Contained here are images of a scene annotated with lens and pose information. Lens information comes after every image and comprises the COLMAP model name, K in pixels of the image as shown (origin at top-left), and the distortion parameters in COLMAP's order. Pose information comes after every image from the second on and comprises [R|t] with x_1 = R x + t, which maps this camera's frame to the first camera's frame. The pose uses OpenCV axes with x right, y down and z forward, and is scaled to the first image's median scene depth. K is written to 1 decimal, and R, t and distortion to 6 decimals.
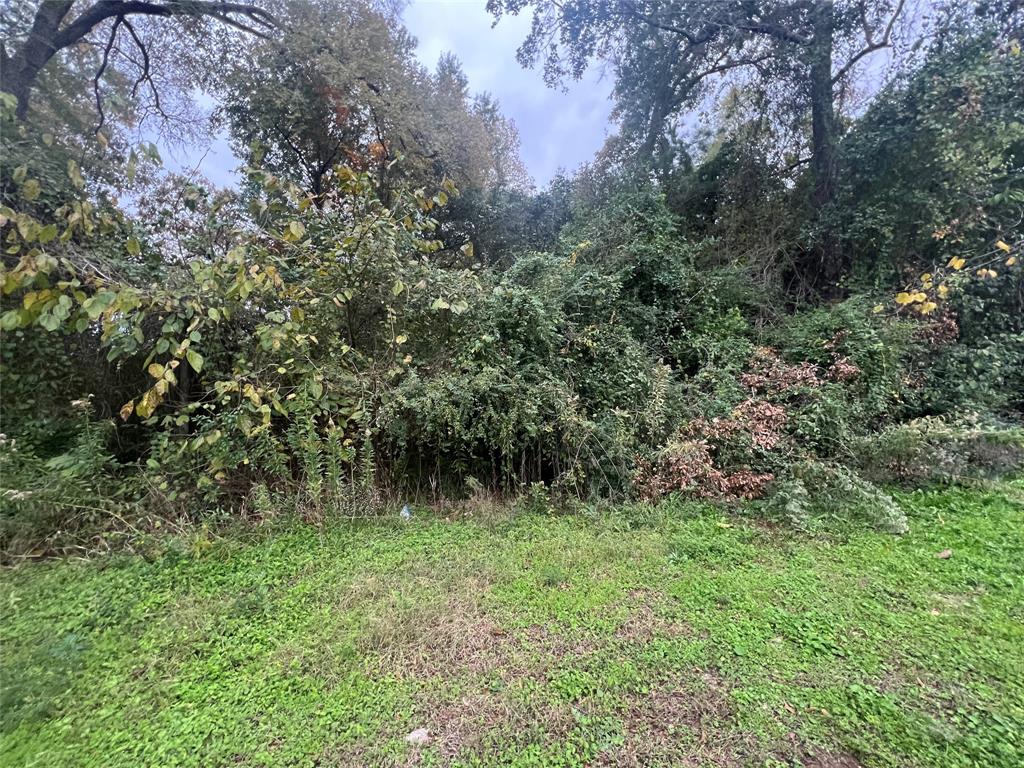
lens RADIAL K [[409.1, 0, 510.5], [0, 409.1, 382.6], [0, 0, 1]] dist [0.000232, -0.000027]
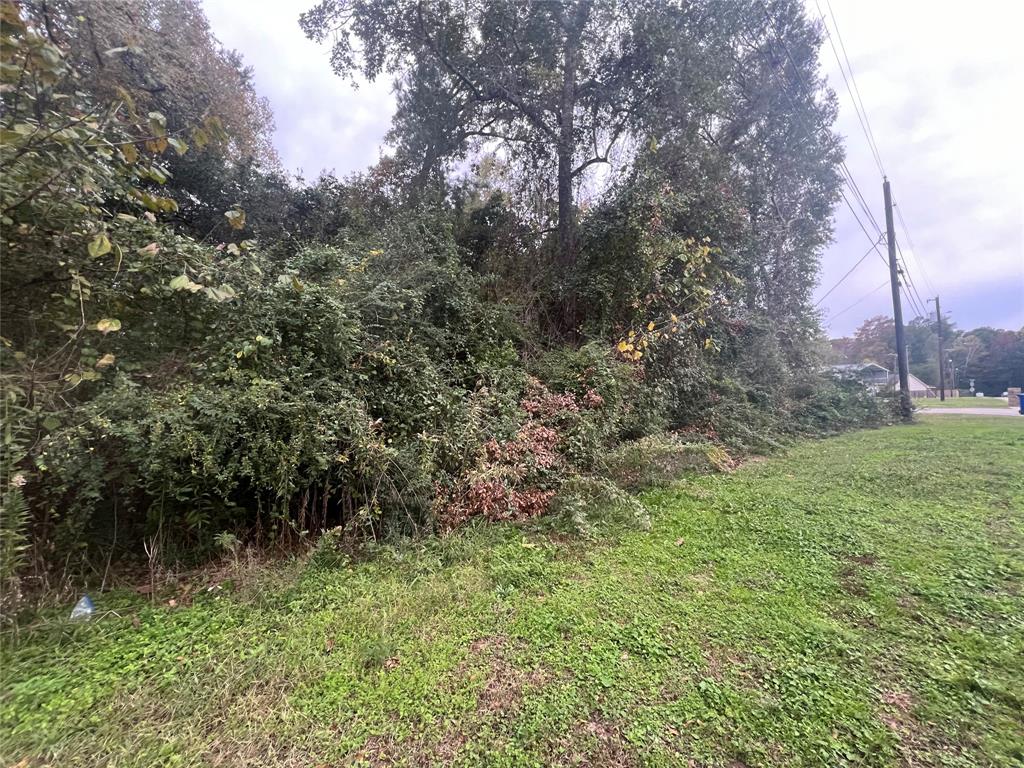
lens RADIAL K [[409.1, 0, 510.5], [0, 409.1, 382.6], [0, 0, 1]] dist [0.000232, -0.000027]
pose [[0.829281, 0.055684, 0.556051, -0.083422], [-0.022684, 0.997557, -0.066067, 0.007115], [-0.558372, 0.042175, 0.828518, 0.118775]]
